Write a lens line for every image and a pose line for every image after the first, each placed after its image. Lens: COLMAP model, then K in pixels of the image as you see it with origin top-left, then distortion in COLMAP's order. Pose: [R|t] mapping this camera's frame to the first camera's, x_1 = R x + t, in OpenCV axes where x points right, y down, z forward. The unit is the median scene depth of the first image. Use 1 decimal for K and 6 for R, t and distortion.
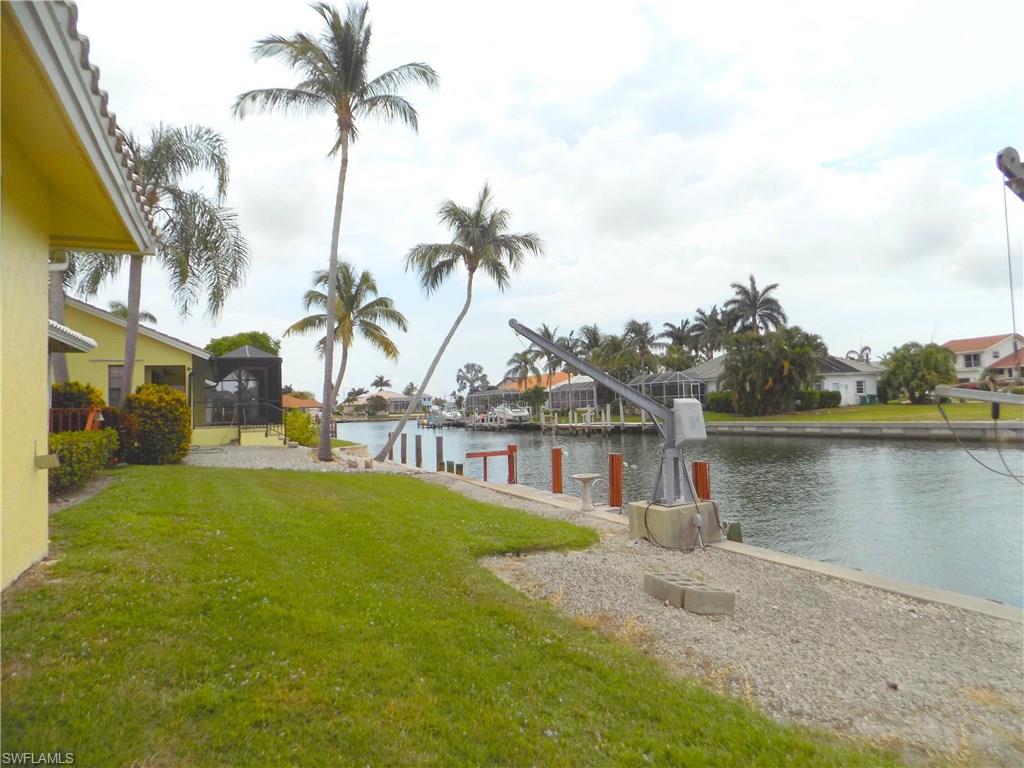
lens RADIAL K [[627.6, 0, 512.0], [0, 627.6, 384.0], [0, 0, 1]] dist [-0.052843, 0.000358]
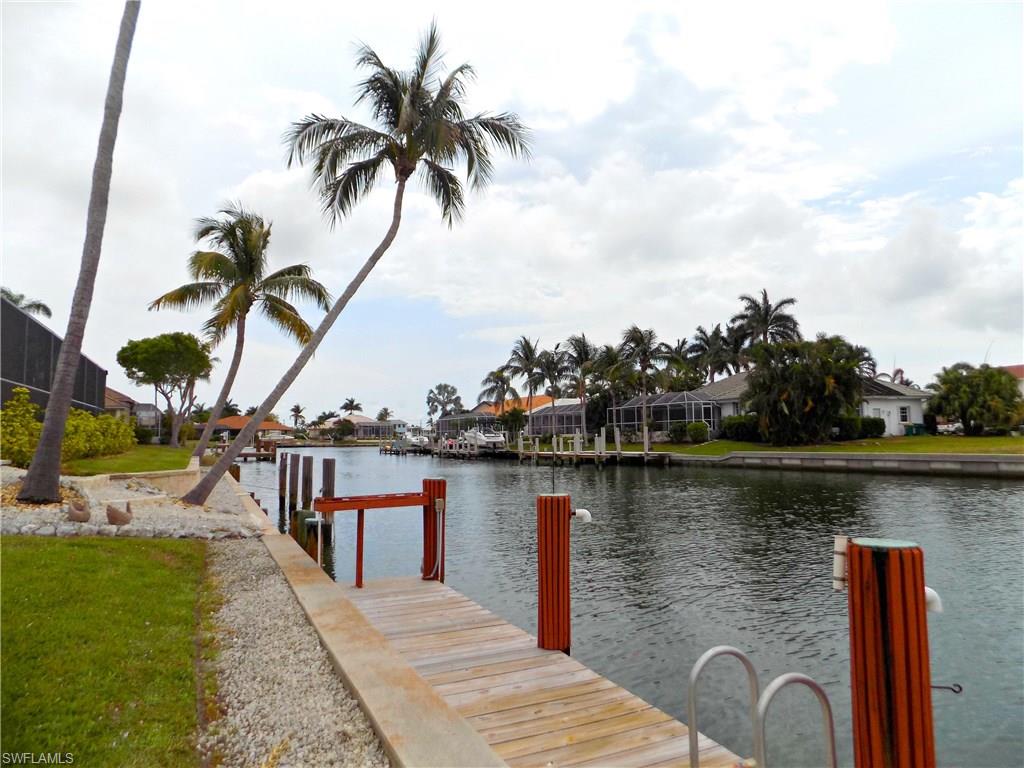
lens RADIAL K [[627.6, 0, 512.0], [0, 627.6, 384.0], [0, 0, 1]] dist [-0.052843, 0.000358]
pose [[0.999179, 0.026296, 0.030836, 0.009858], [-0.024769, 0.998498, -0.048879, 0.015753], [-0.032075, 0.048075, 0.998329, 0.172051]]
